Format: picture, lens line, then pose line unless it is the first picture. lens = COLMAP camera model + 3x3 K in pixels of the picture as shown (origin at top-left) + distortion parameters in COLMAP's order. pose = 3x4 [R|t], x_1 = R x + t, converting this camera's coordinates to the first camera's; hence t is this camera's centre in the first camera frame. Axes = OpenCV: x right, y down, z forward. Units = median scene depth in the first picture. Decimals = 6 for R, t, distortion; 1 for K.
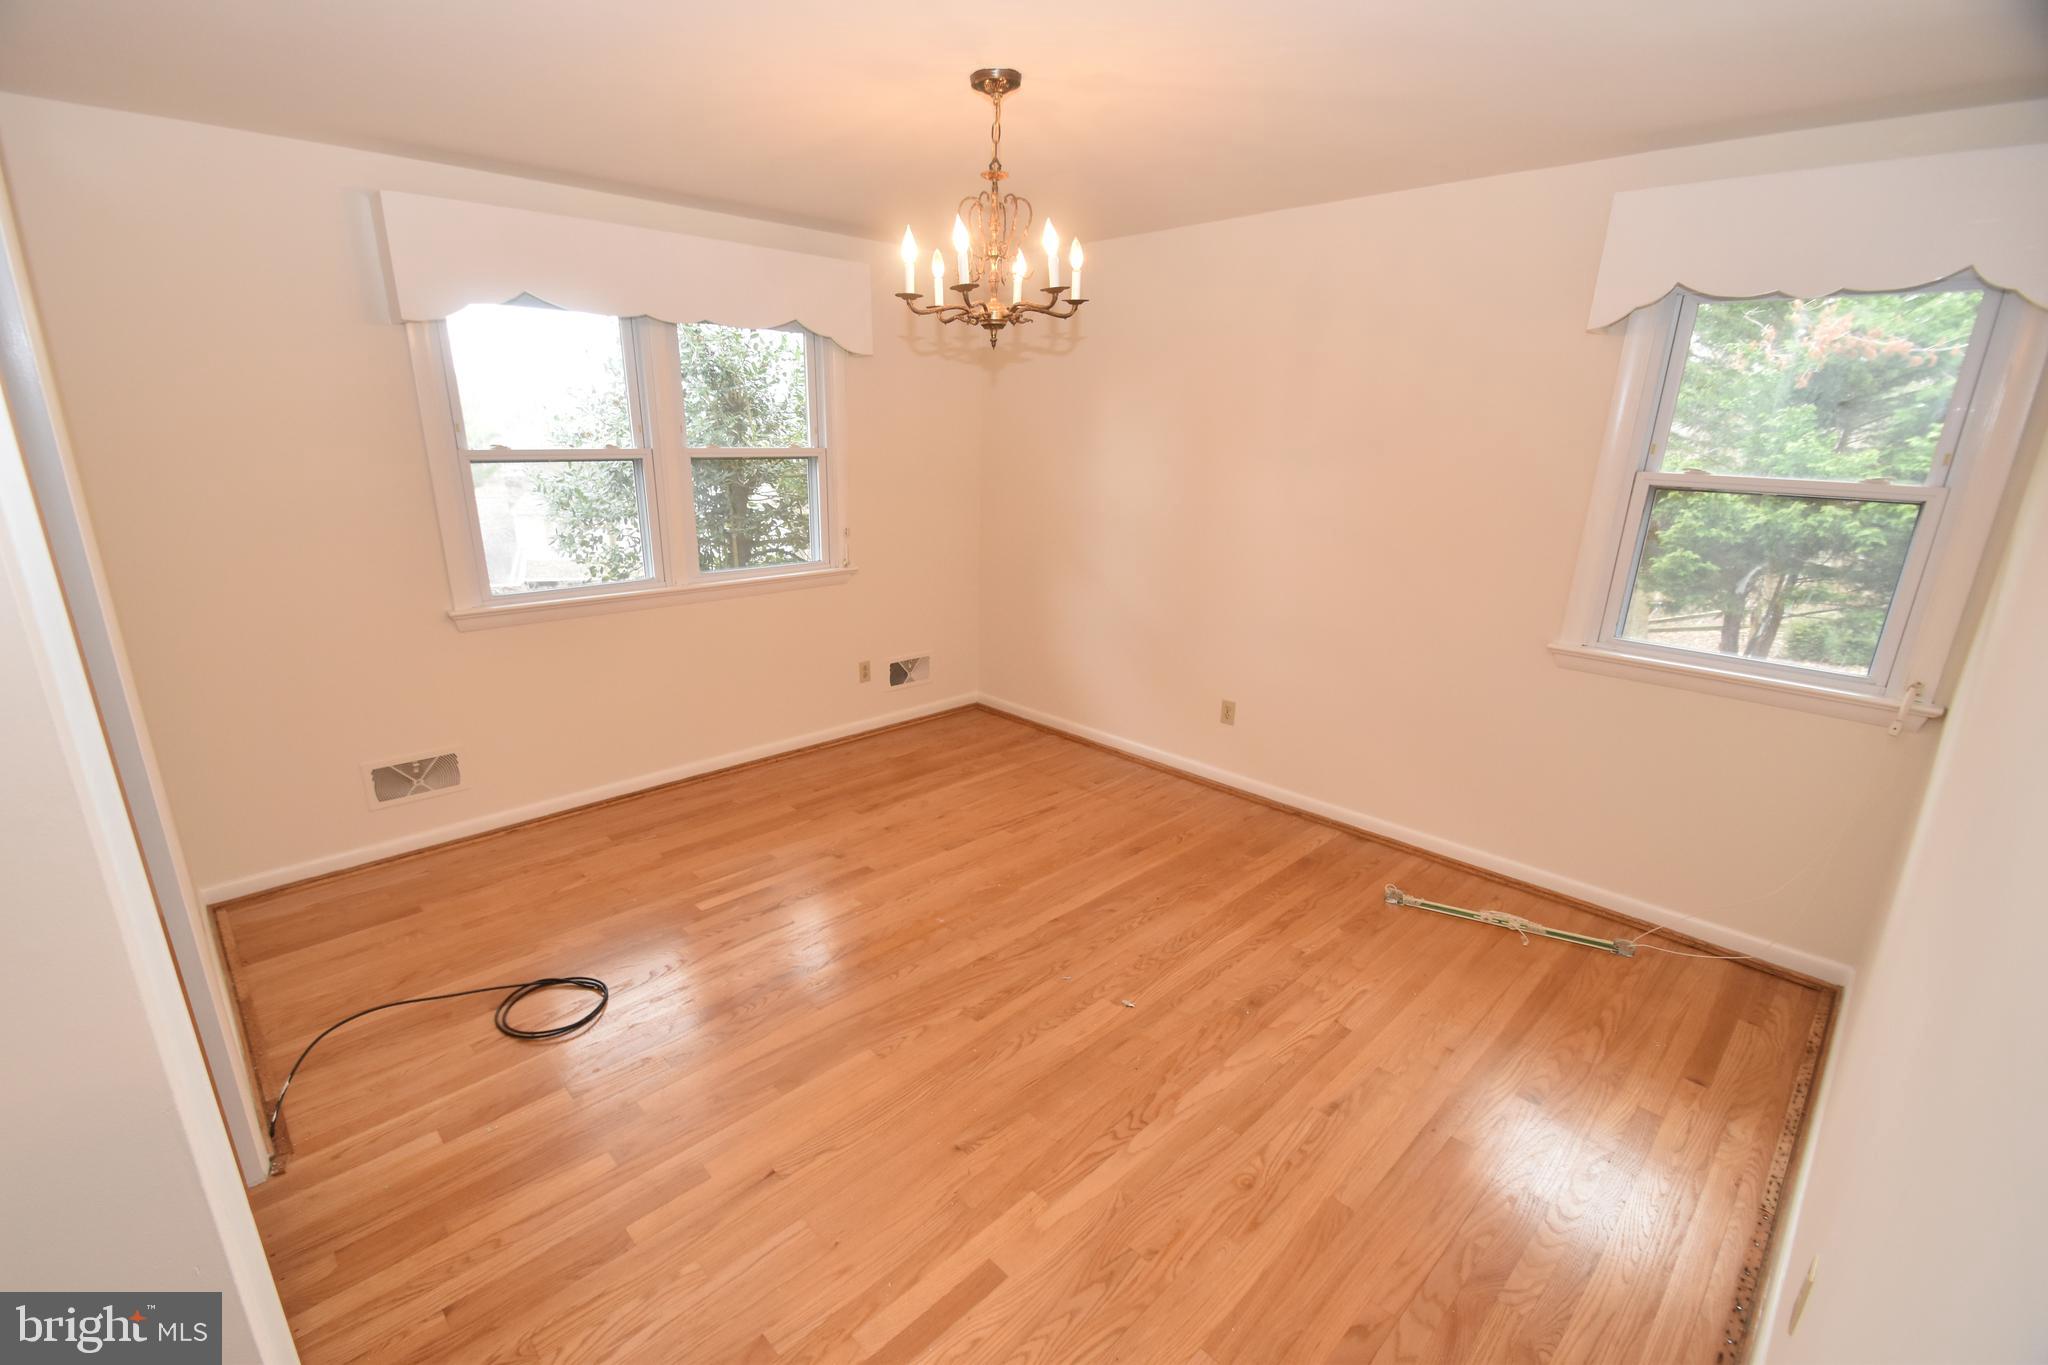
lens RADIAL K [[906.8, 0, 1007.9], [0, 906.8, 718.7], [0, 0, 1]] dist [0.014797, -0.019342]
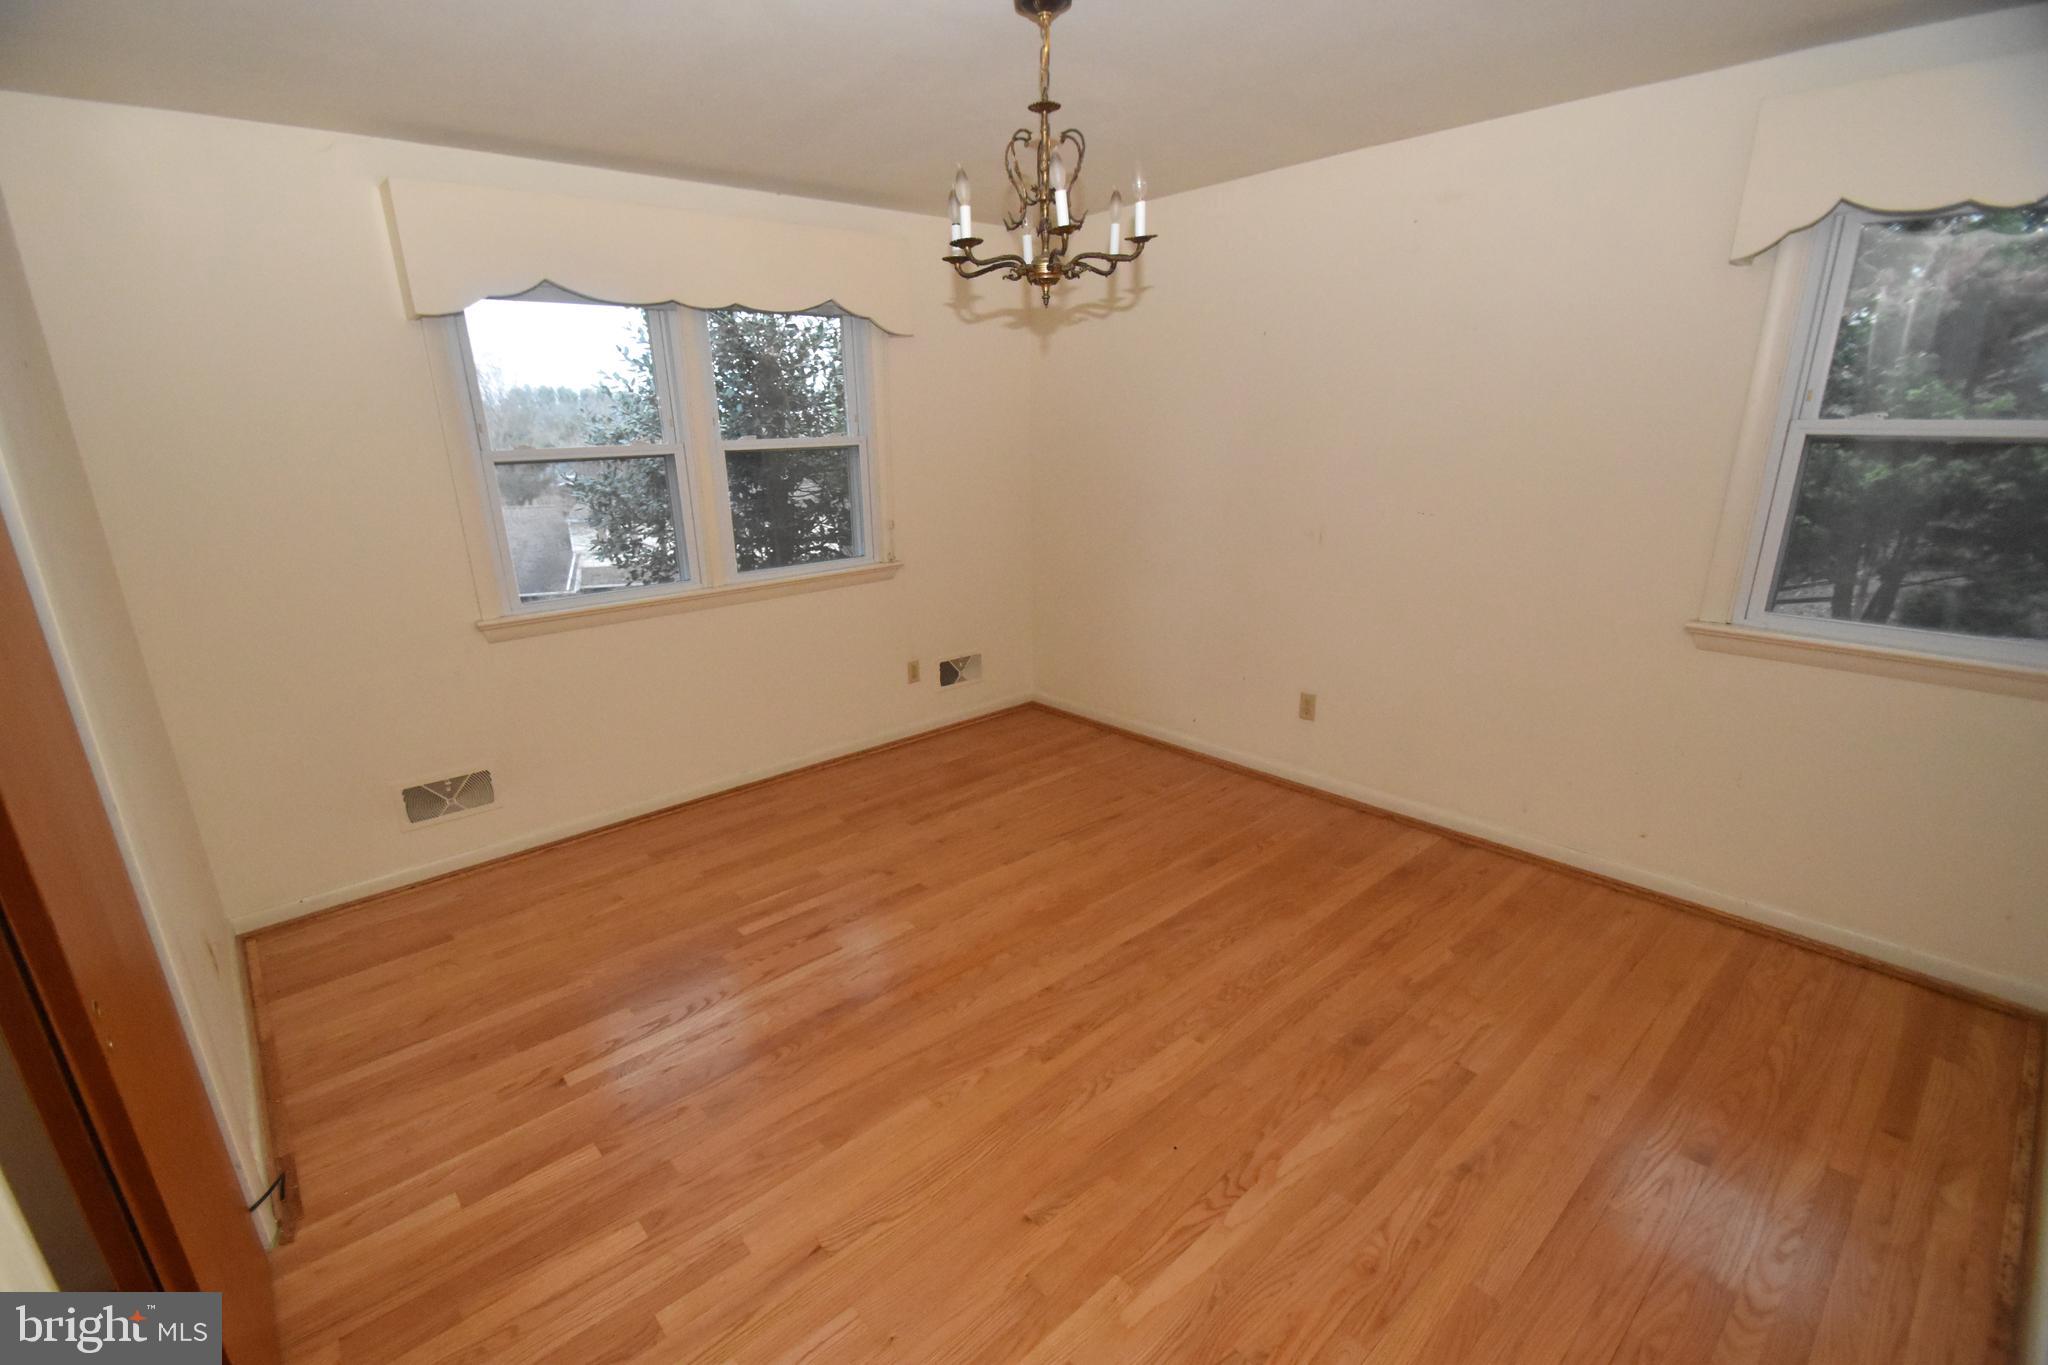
lens RADIAL K [[906.8, 0, 1007.9], [0, 906.8, 718.7], [0, 0, 1]] dist [0.014797, -0.019342]
pose [[0.998091, -0.022895, -0.057366, -0.010110], [0.023287, 0.999710, 0.006175, -0.011289], [0.057208, -0.007500, 0.998334, 0.099921]]
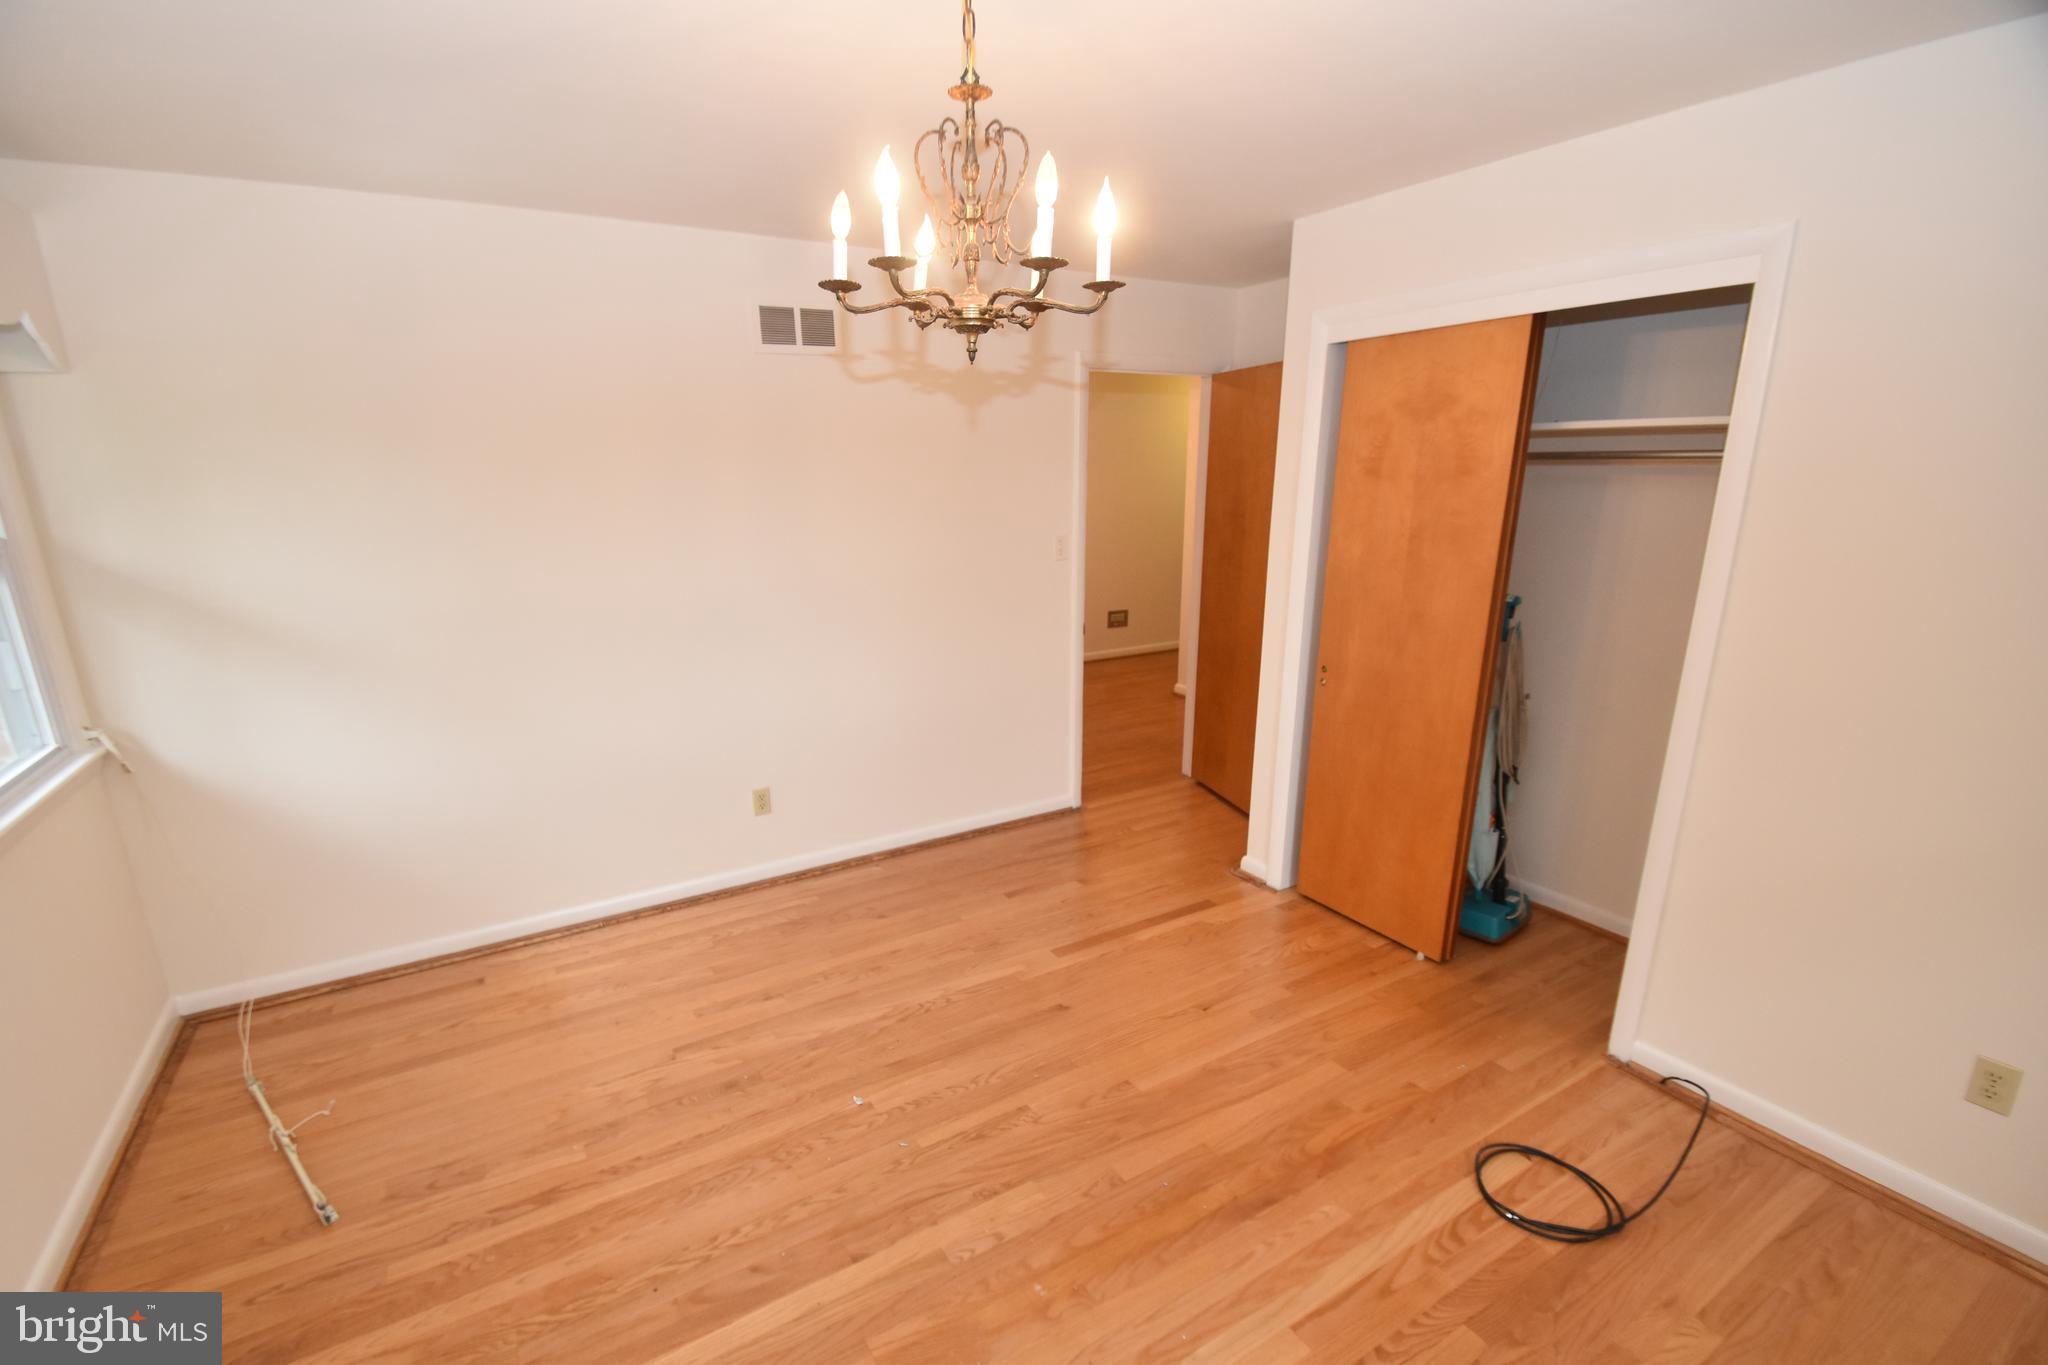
lens RADIAL K [[906.8, 0, 1007.9], [0, 906.8, 718.7], [0, 0, 1]] dist [0.014797, -0.019342]
pose [[-0.972103, -0.065476, 0.225232, -0.184388], [0.073310, 0.827327, 0.556917, -0.474704], [-0.222805, 0.557892, -0.799446, 1.415177]]
